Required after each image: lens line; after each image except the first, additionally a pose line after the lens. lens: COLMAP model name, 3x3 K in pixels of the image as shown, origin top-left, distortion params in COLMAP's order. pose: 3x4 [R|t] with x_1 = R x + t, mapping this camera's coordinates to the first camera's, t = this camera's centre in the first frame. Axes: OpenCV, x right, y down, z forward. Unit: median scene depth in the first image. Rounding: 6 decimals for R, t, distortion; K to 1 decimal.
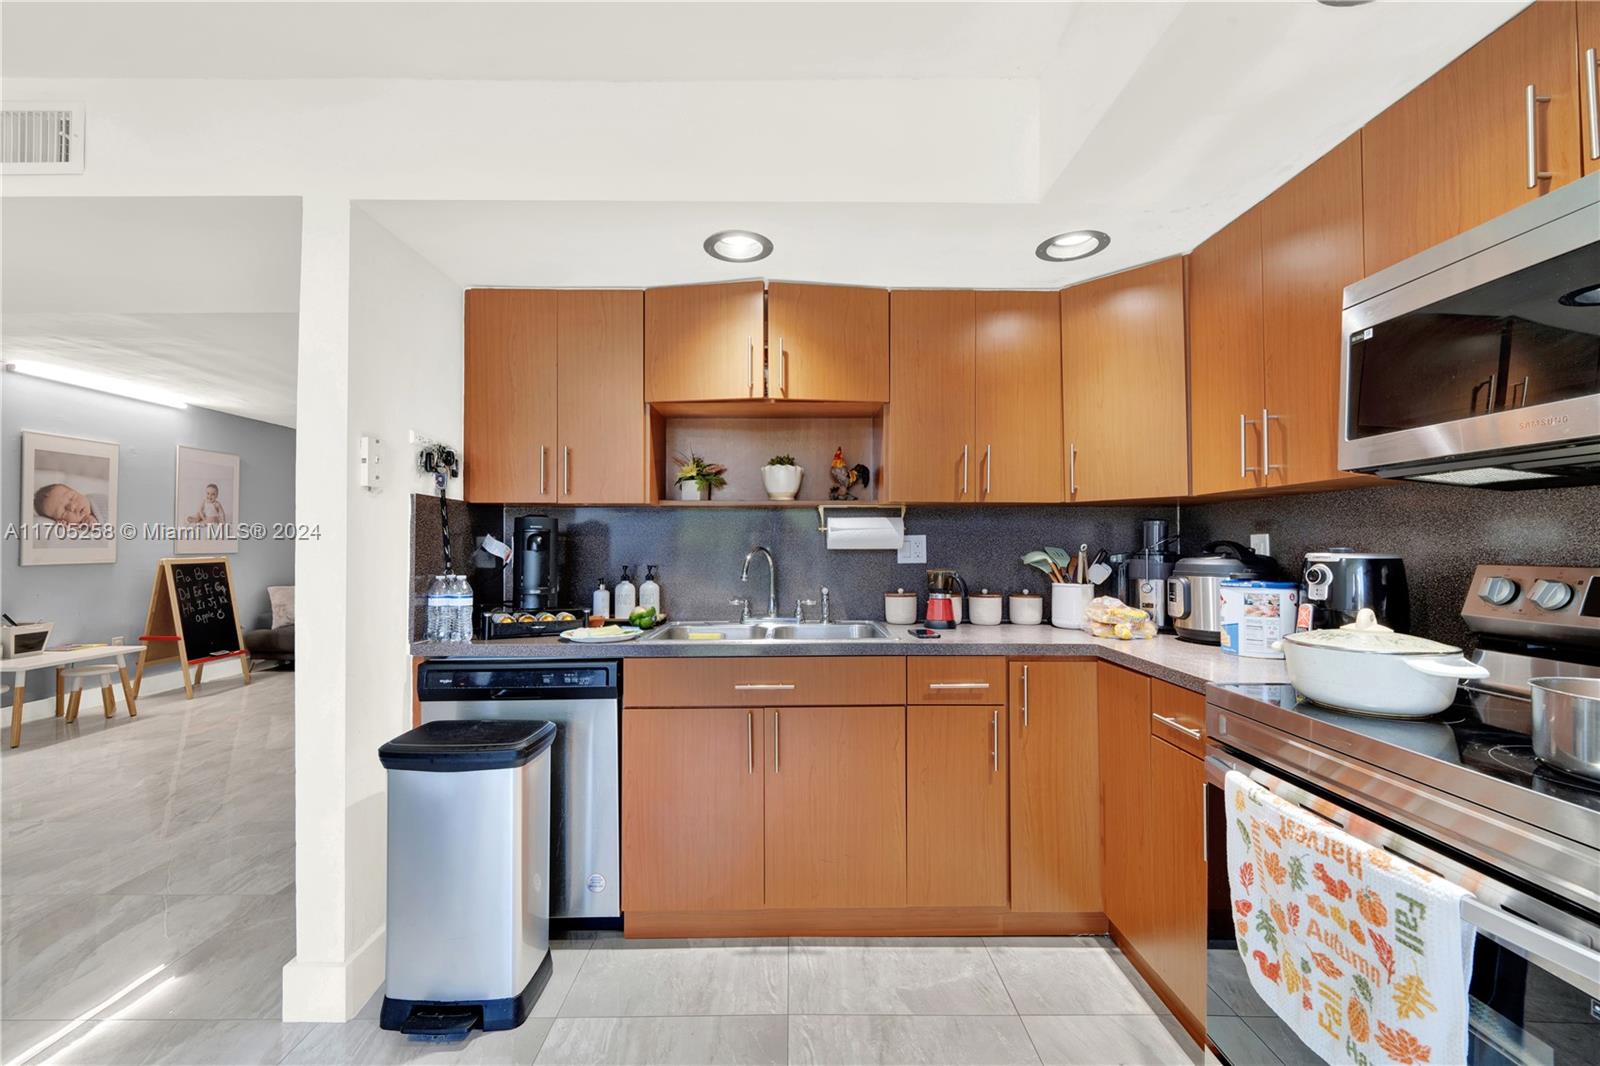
lens RADIAL K [[639.9, 0, 783.6], [0, 639.9, 535.7], [0, 0, 1]] dist [-0.000753, -0.000281]
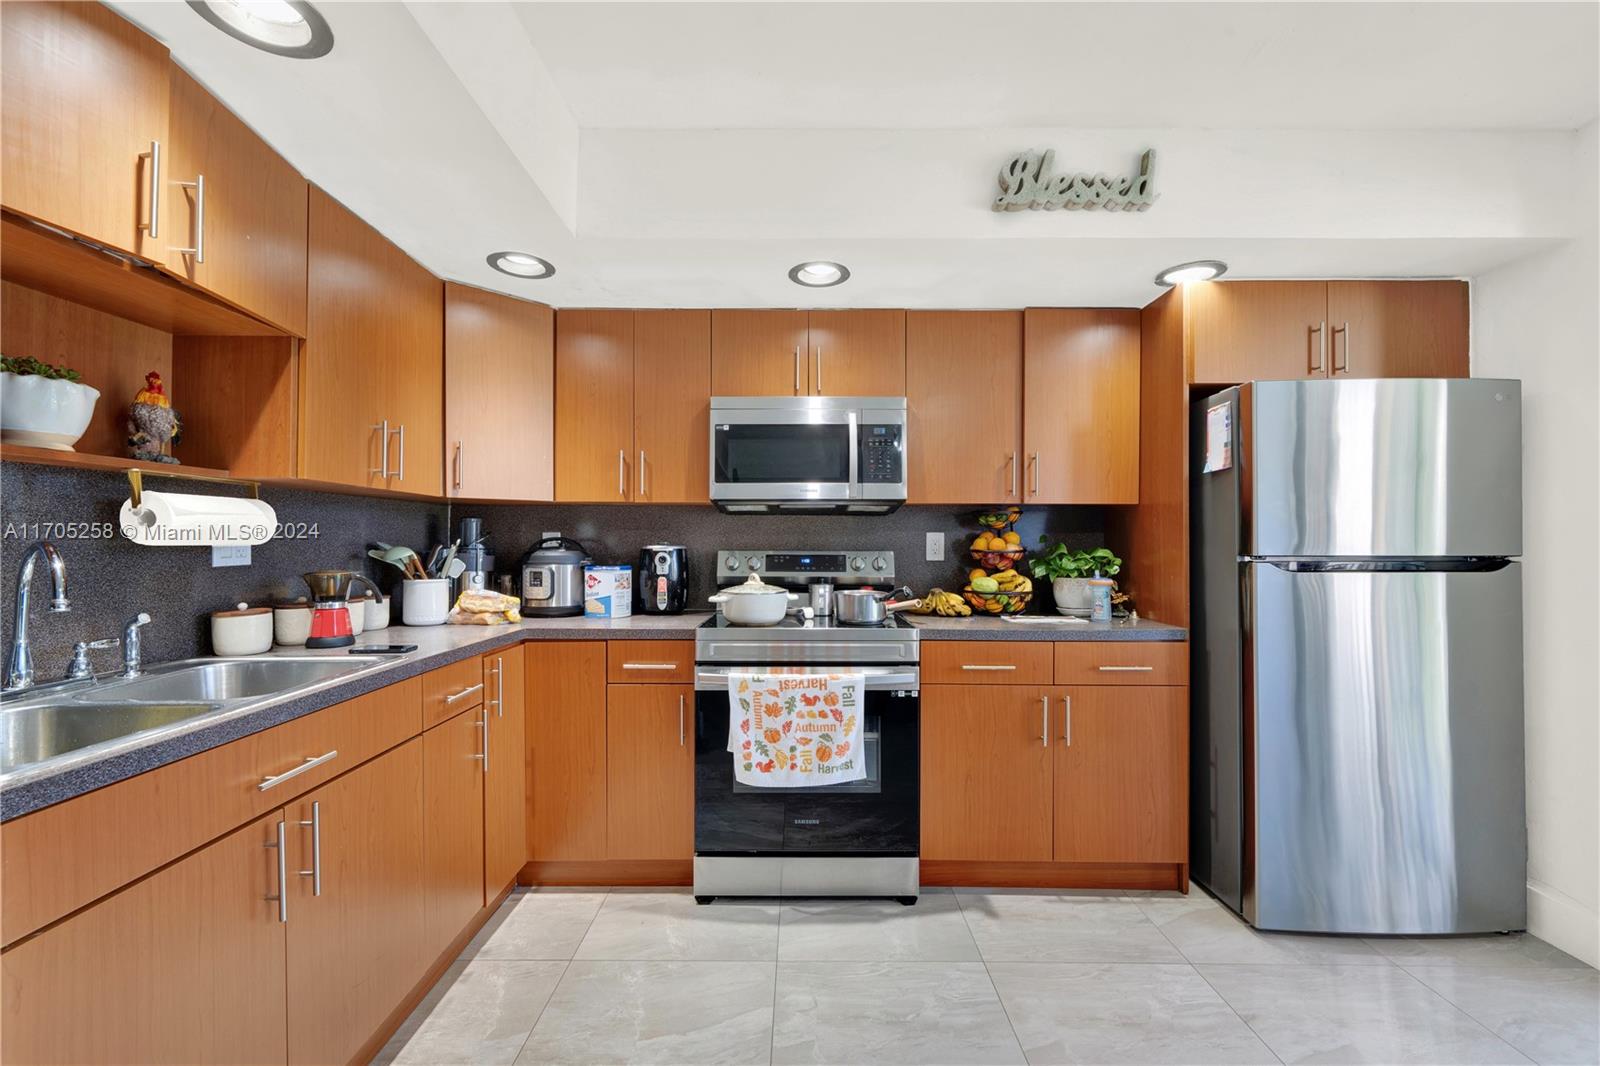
lens RADIAL K [[639.9, 0, 806.2], [0, 639.9, 539.0], [0, 0, 1]] dist [-0.000753, -0.000281]
pose [[0.005089, 0.004049, 0.999979, -0.894157], [-0.017081, 0.999846, -0.003962, 0.011847], [-0.999841, -0.017061, 0.005158, 0.707390]]
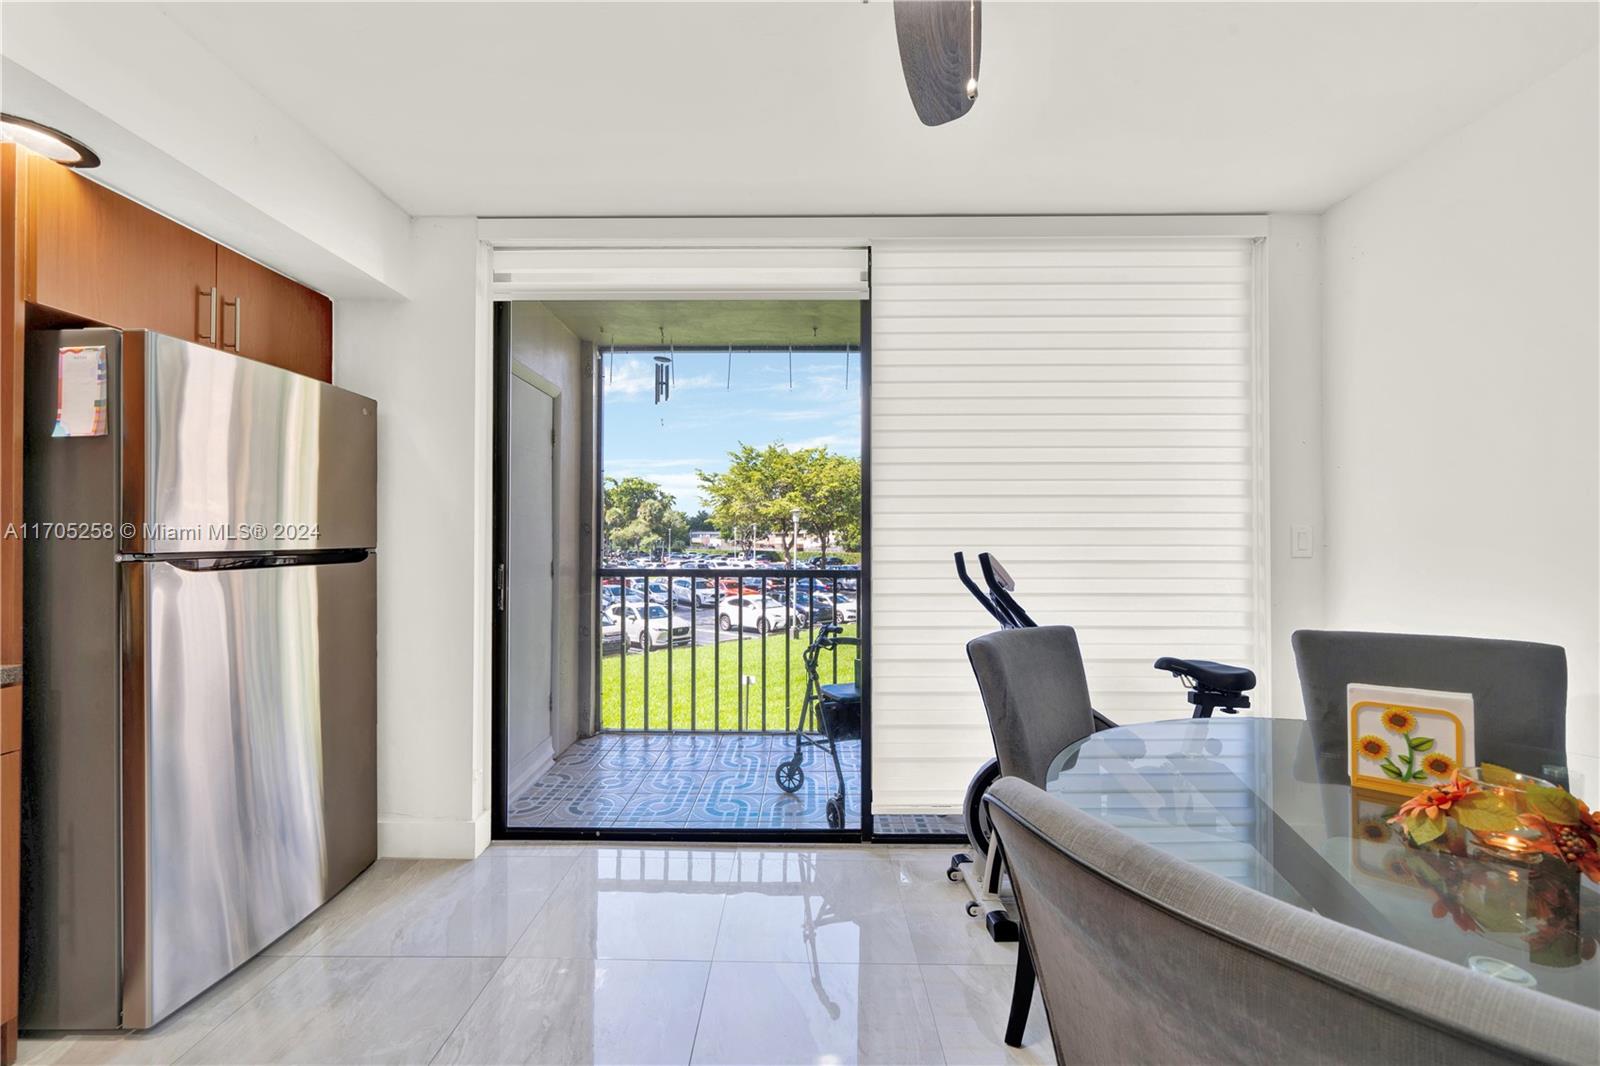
lens RADIAL K [[639.9, 0, 786.8], [0, 639.9, 536.5], [0, 0, 1]] dist [-0.000753, -0.000281]
pose [[-0.999717, -0.000176, 0.023772, -0.600394], [-0.000618, 0.999827, -0.018593, 0.017187], [-0.023764, -0.018602, -0.999545, 0.802689]]
